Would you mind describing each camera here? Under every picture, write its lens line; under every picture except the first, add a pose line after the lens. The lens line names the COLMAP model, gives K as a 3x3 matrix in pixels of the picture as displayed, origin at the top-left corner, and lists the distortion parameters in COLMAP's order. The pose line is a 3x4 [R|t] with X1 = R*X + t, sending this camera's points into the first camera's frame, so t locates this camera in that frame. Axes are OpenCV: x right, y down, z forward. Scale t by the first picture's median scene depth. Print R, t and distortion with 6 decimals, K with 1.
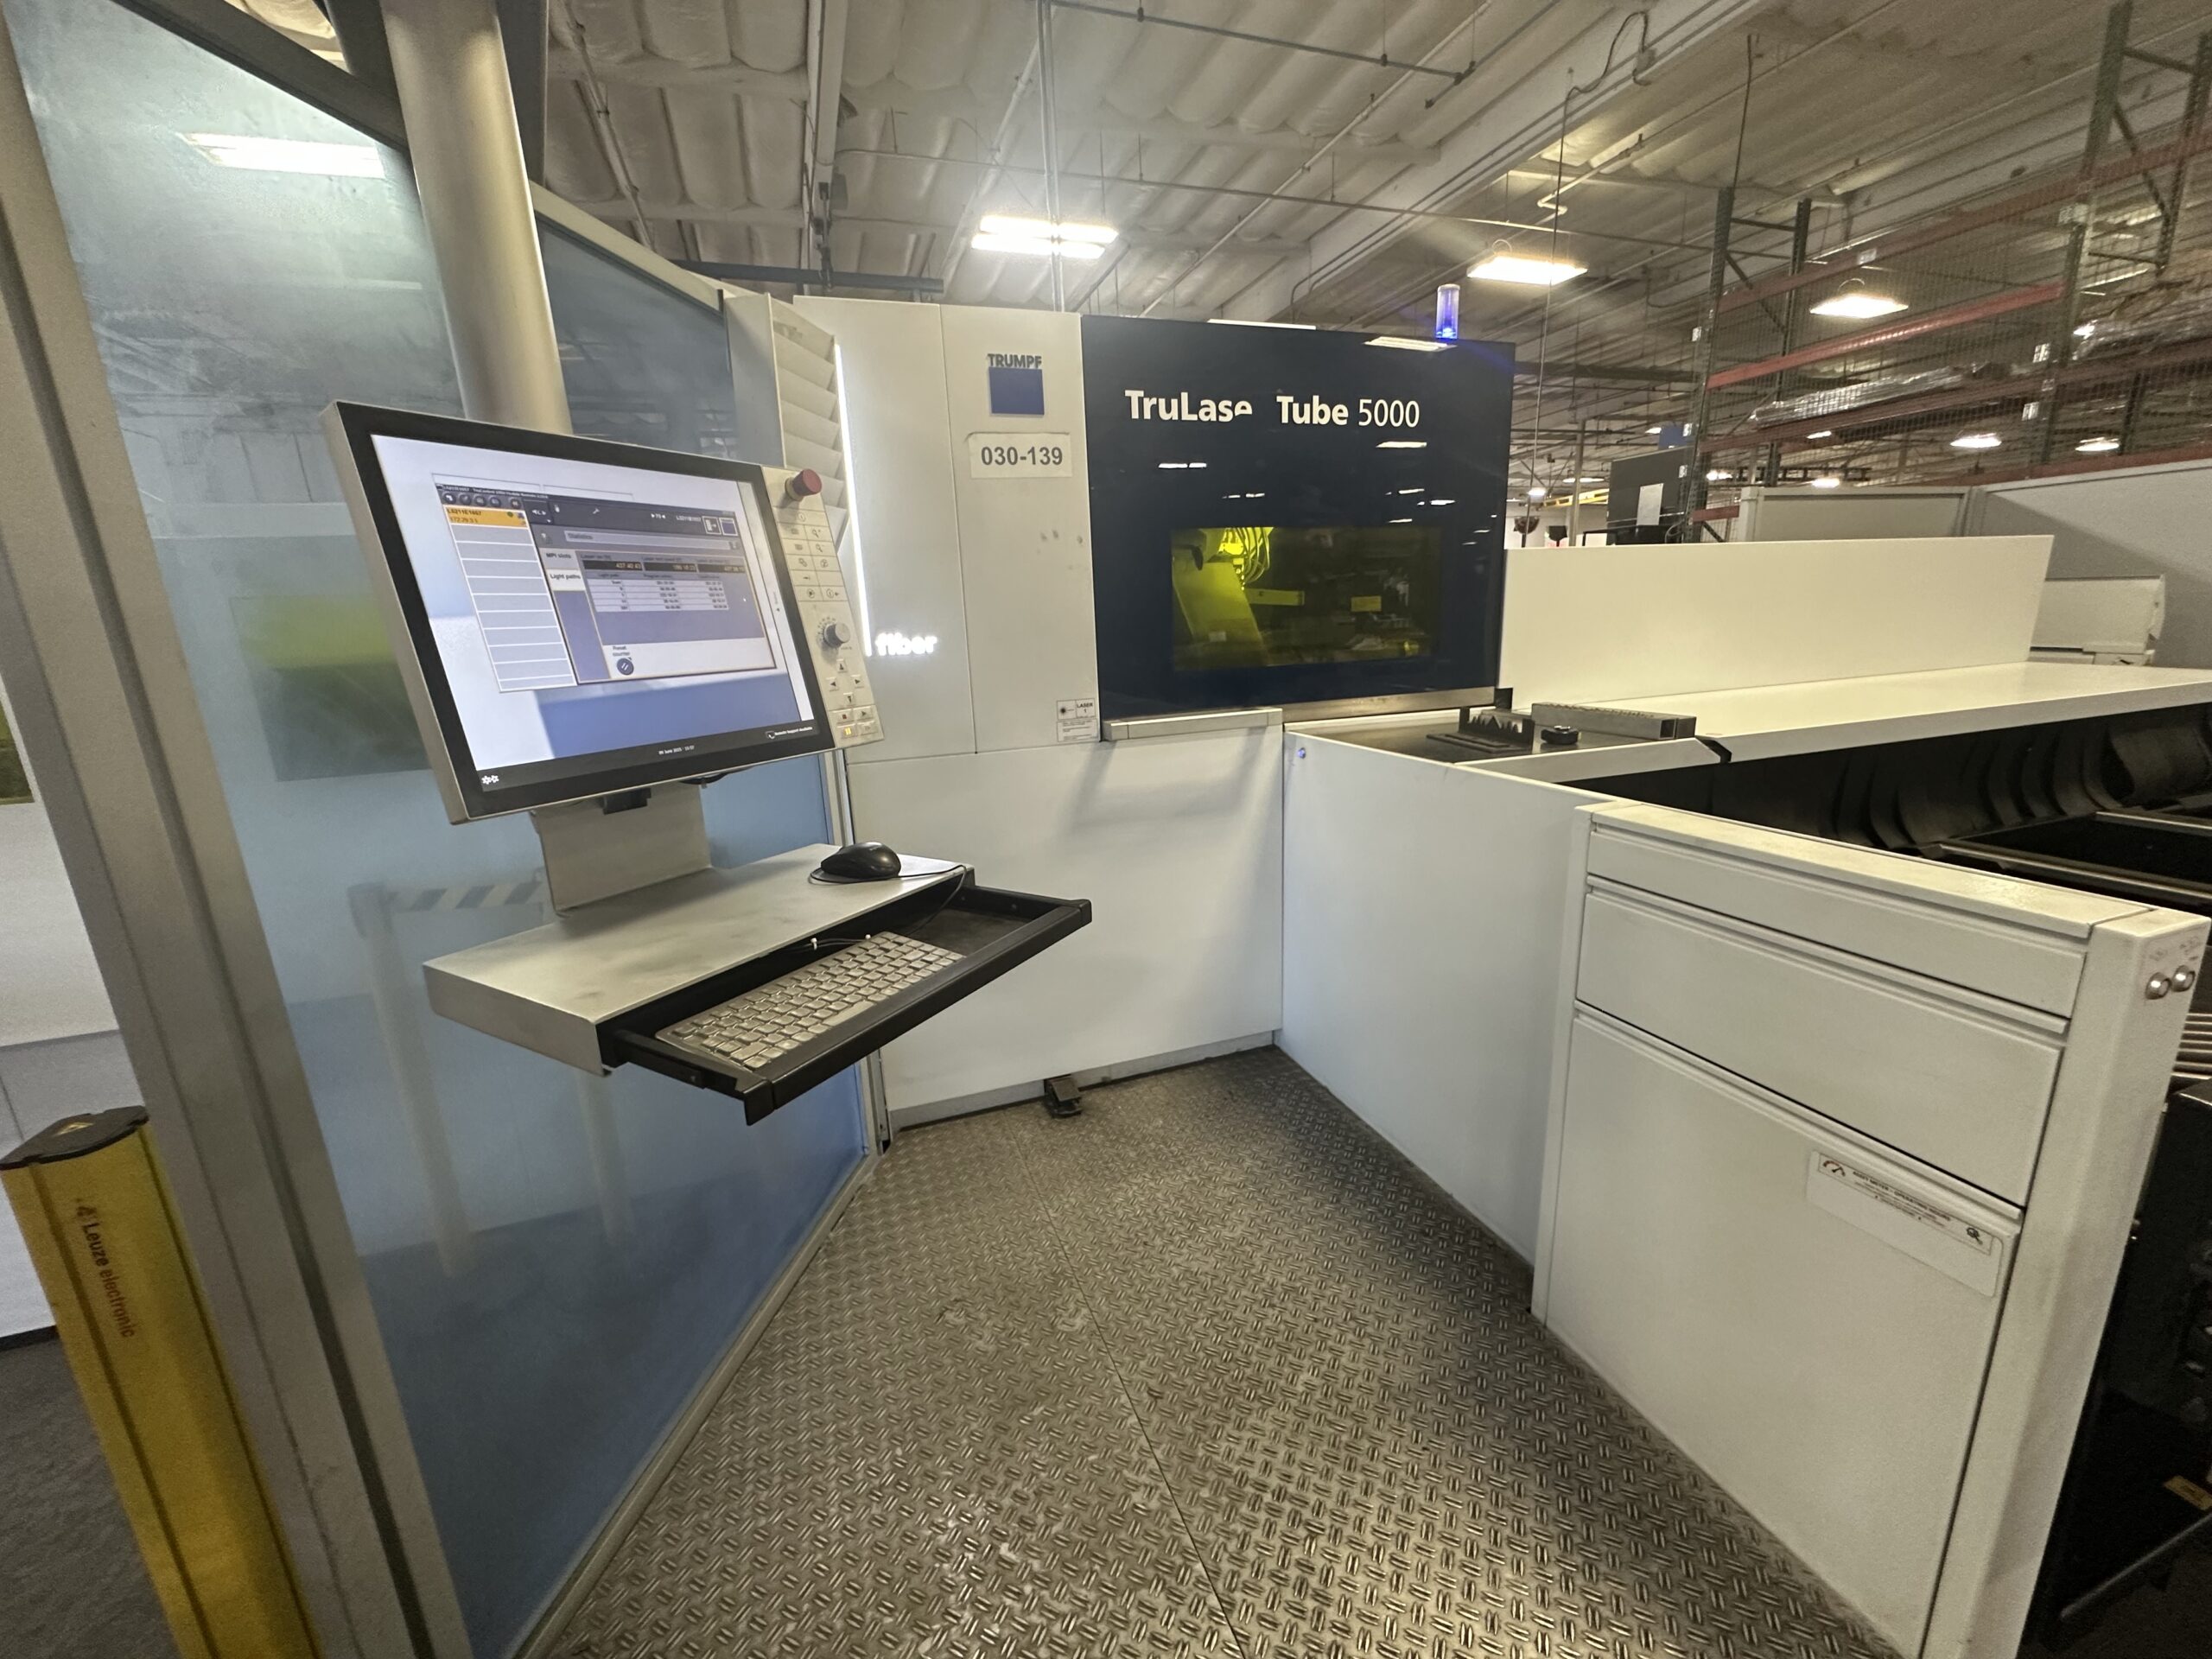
lens RADIAL K [[876.4, 0, 1105.6], [0, 876.4, 820.1], [0, 0, 1]] dist [-0.005683, 0.001342]
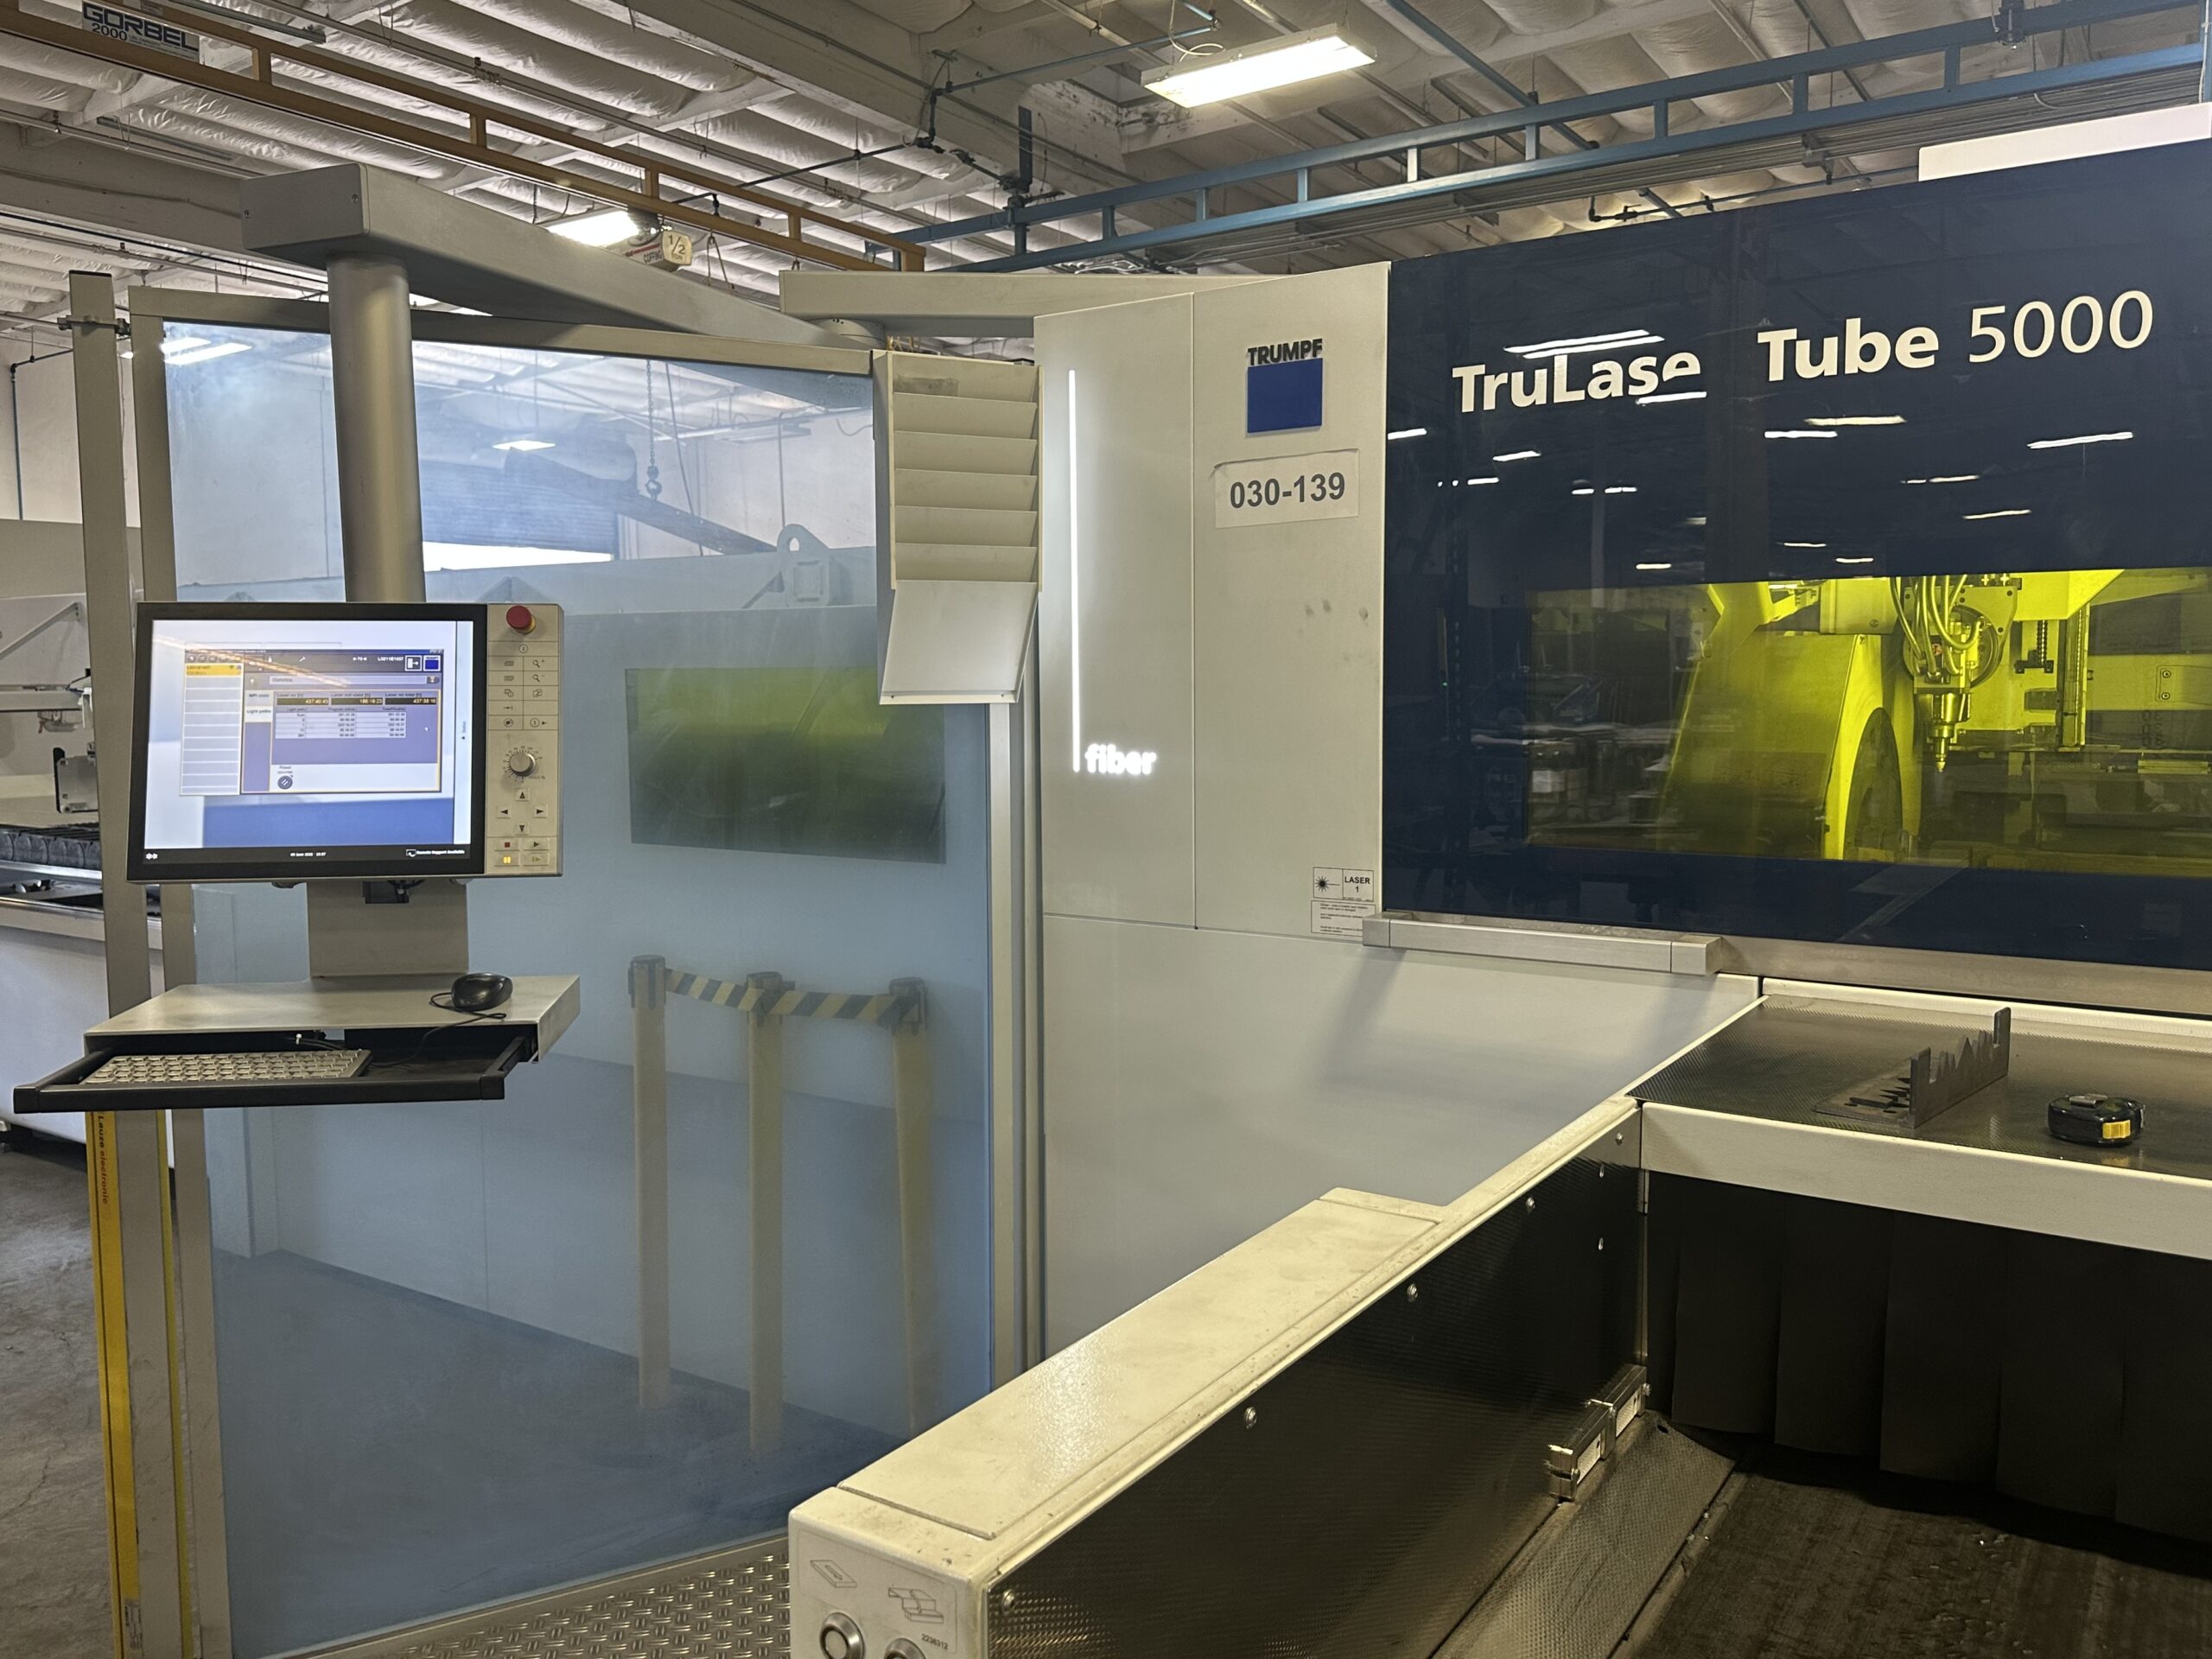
lens RADIAL K [[1664.1, 0, 1121.5], [0, 1664.1, 833.3], [0, 0, 1]] dist [0.030373, -0.038540]
pose [[0.611980, 0.113867, -0.782633, 1.652230], [-0.199670, 0.979769, -0.013583, -0.251077], [0.765253, 0.164580, 0.622335, 0.360573]]
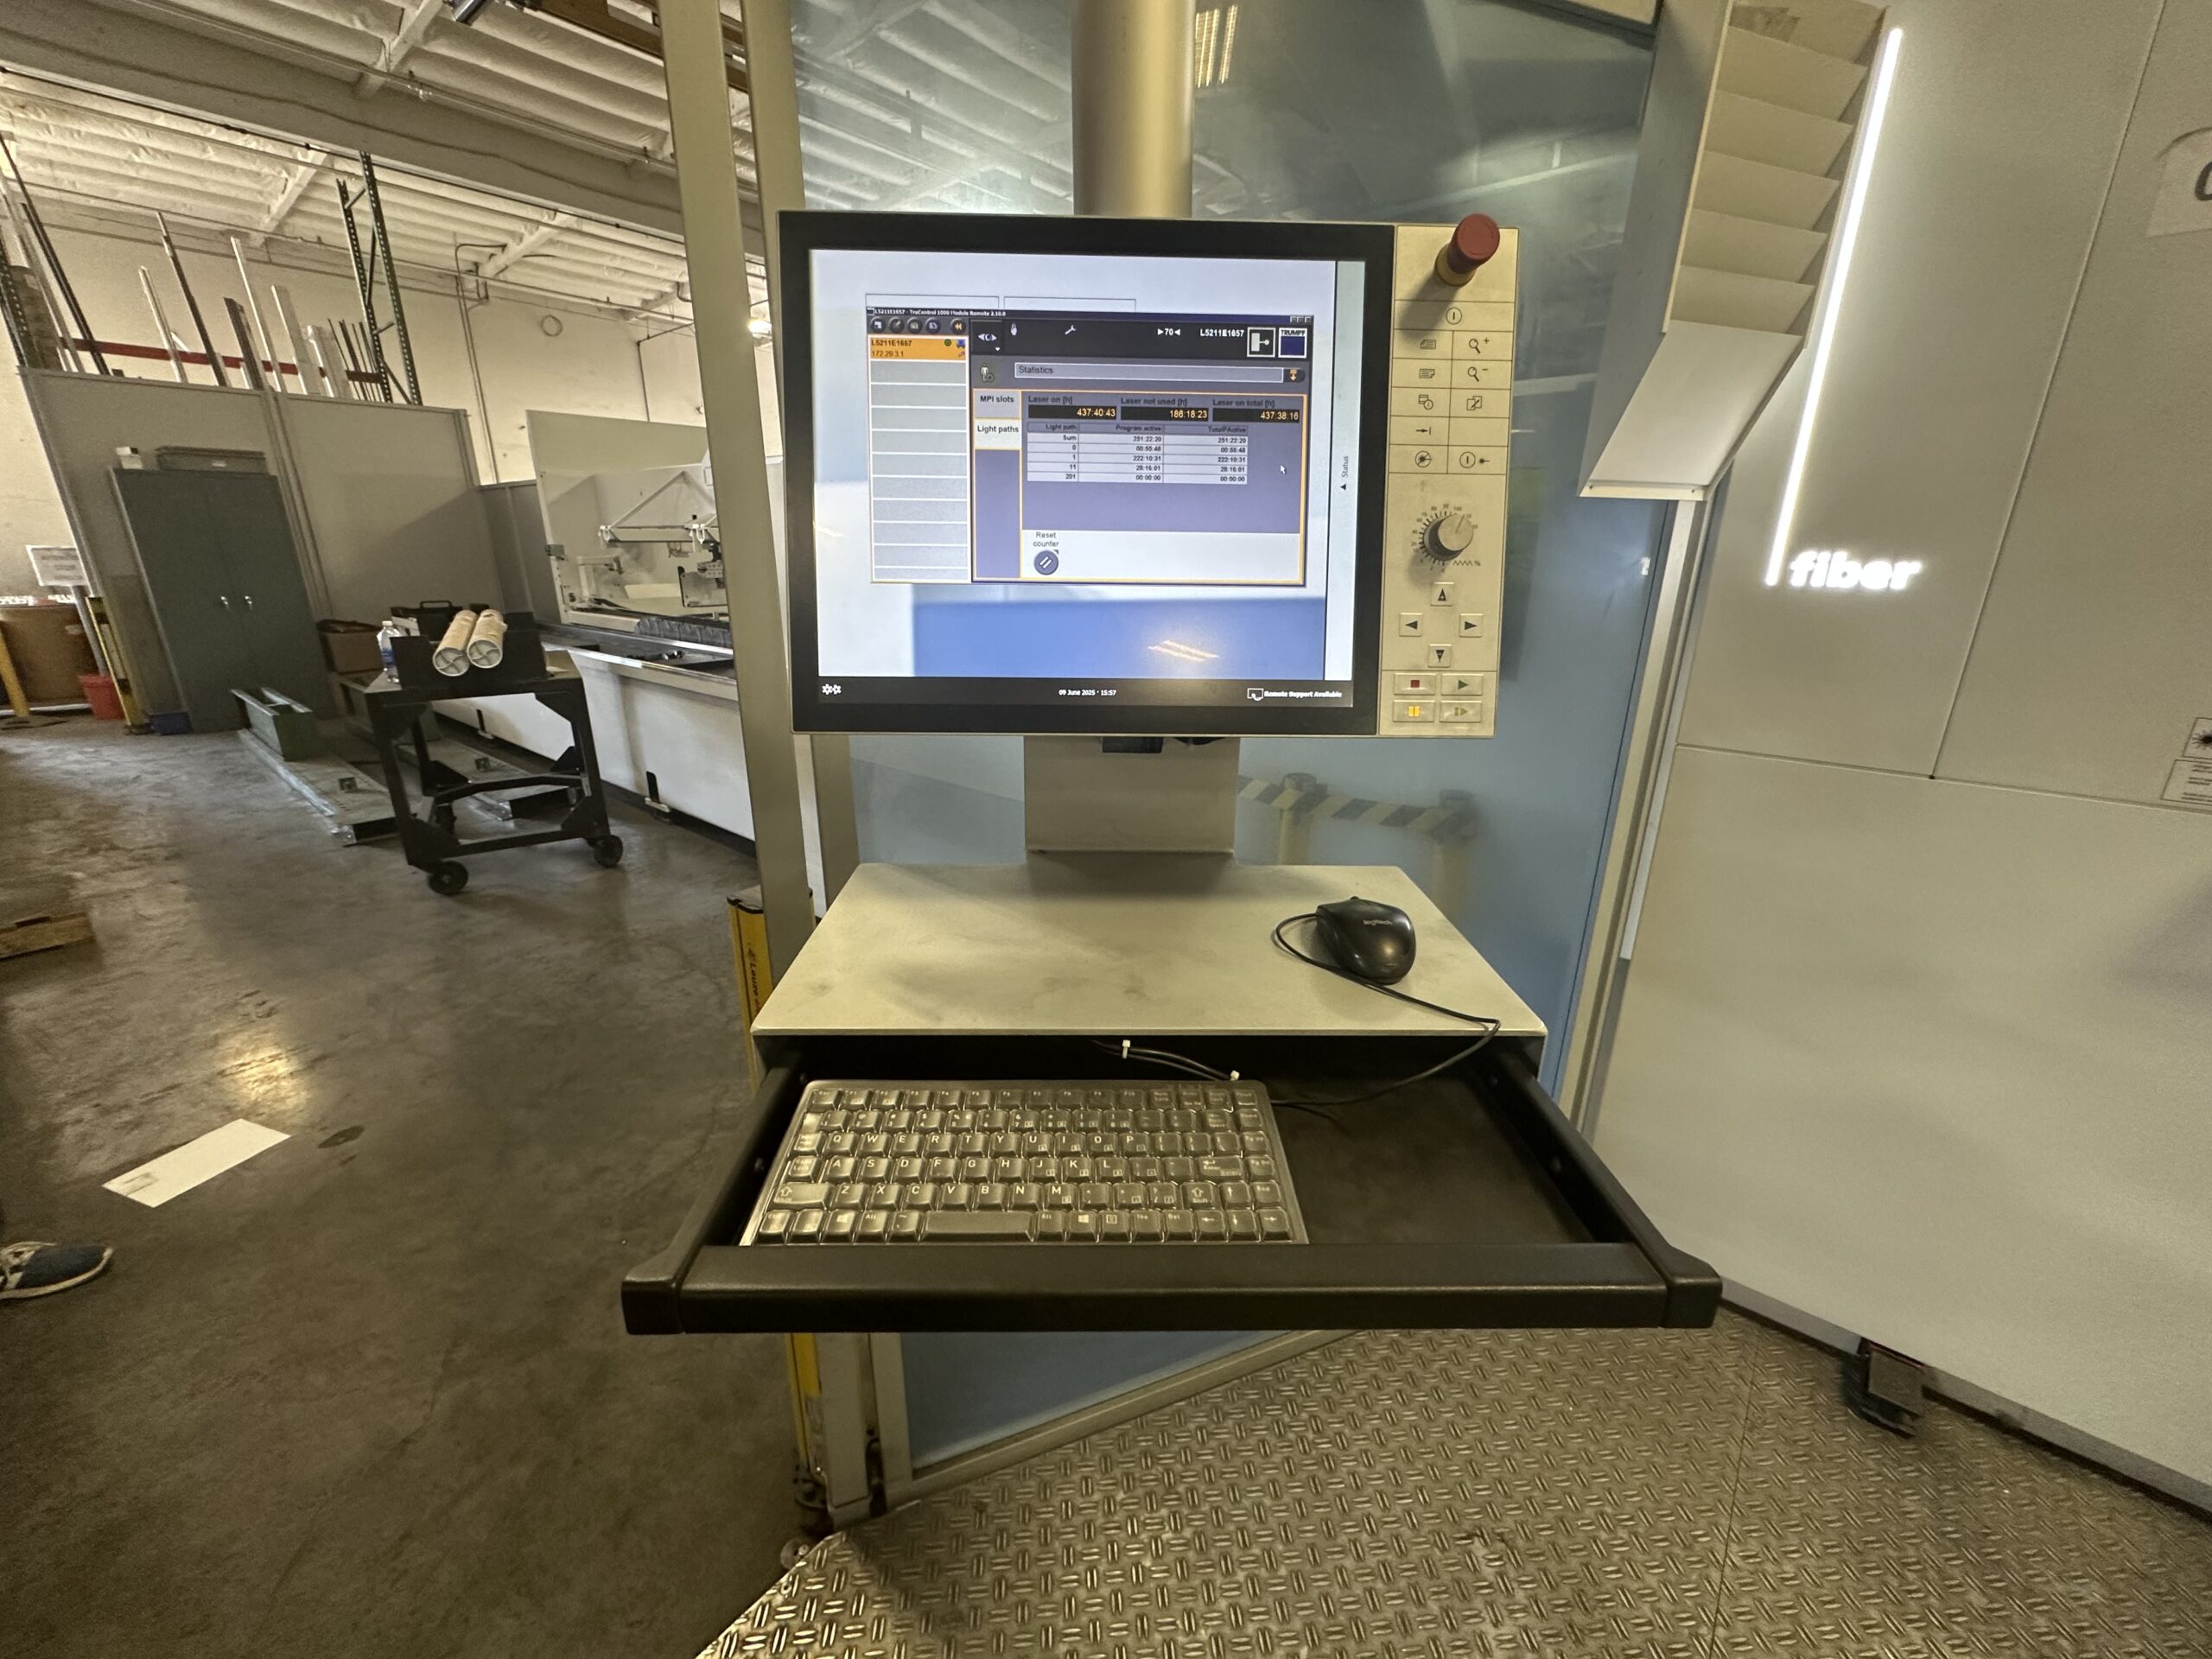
lens RADIAL K [[876.4, 0, 1118.1], [0, 876.4, 823.8], [0, 0, 1]] dist [-0.005683, 0.001342]
pose [[0.513397, 0.308560, -0.800759, 0.086412], [-0.223963, 0.948959, 0.222076, -0.118246], [0.828411, 0.065327, 0.556298, 0.544950]]
